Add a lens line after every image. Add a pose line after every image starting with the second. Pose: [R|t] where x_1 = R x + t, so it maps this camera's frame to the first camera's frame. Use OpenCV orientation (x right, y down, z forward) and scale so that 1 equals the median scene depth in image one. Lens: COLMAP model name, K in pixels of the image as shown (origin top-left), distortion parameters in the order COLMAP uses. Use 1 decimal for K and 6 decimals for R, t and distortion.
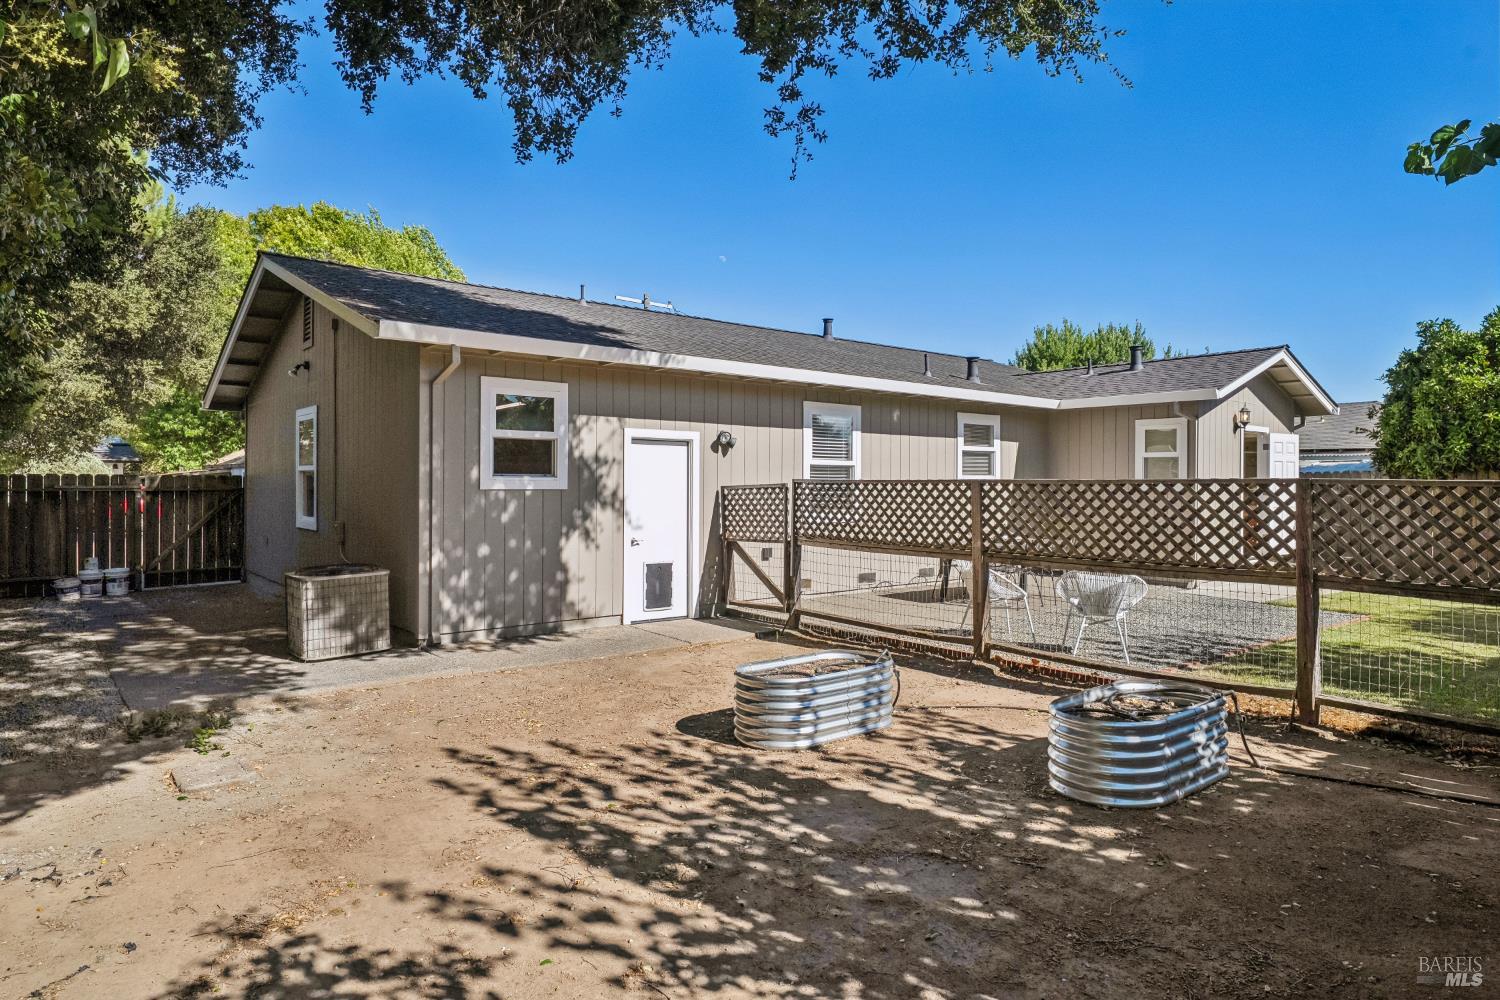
lens RADIAL K [[887.1, 0, 746.1], [0, 887.1, 485.7], [0, 0, 1]] dist [0.001200, -0.000181]
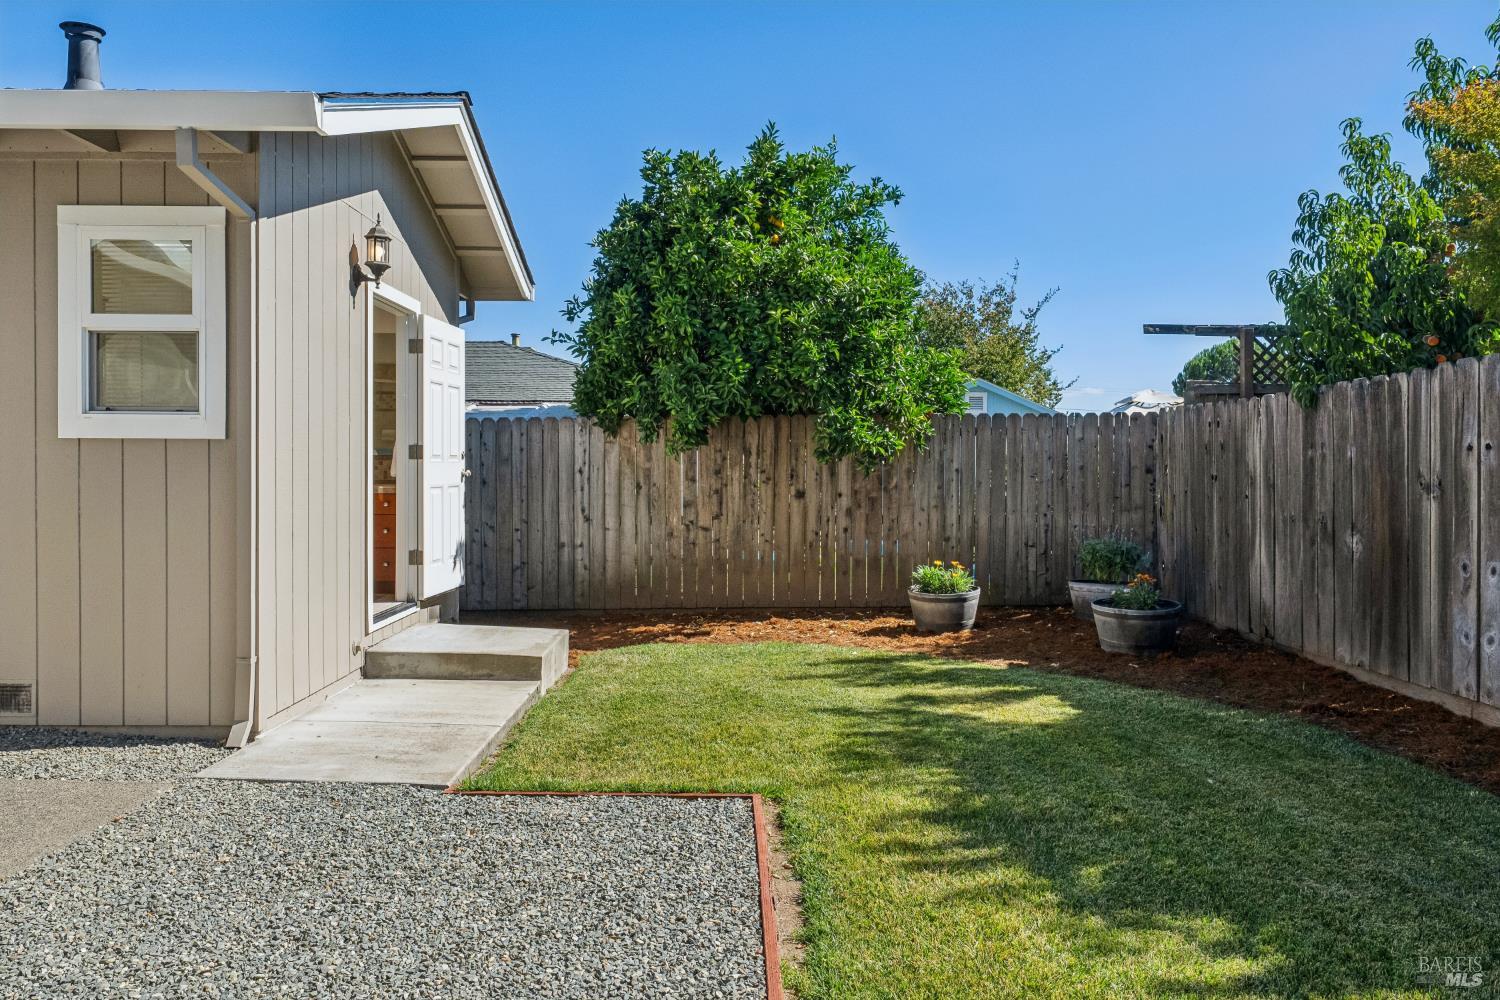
lens RADIAL K [[1079.3, 0, 749.5], [0, 1079.3, 489.0], [0, 0, 1]] dist [0.005754, 0.001770]
pose [[0.623745, -0.016741, 0.781449, 0.292993], [-0.000080, 0.999769, 0.021482, 0.014451], [-0.781628, -0.013462, 0.623599, 0.576469]]
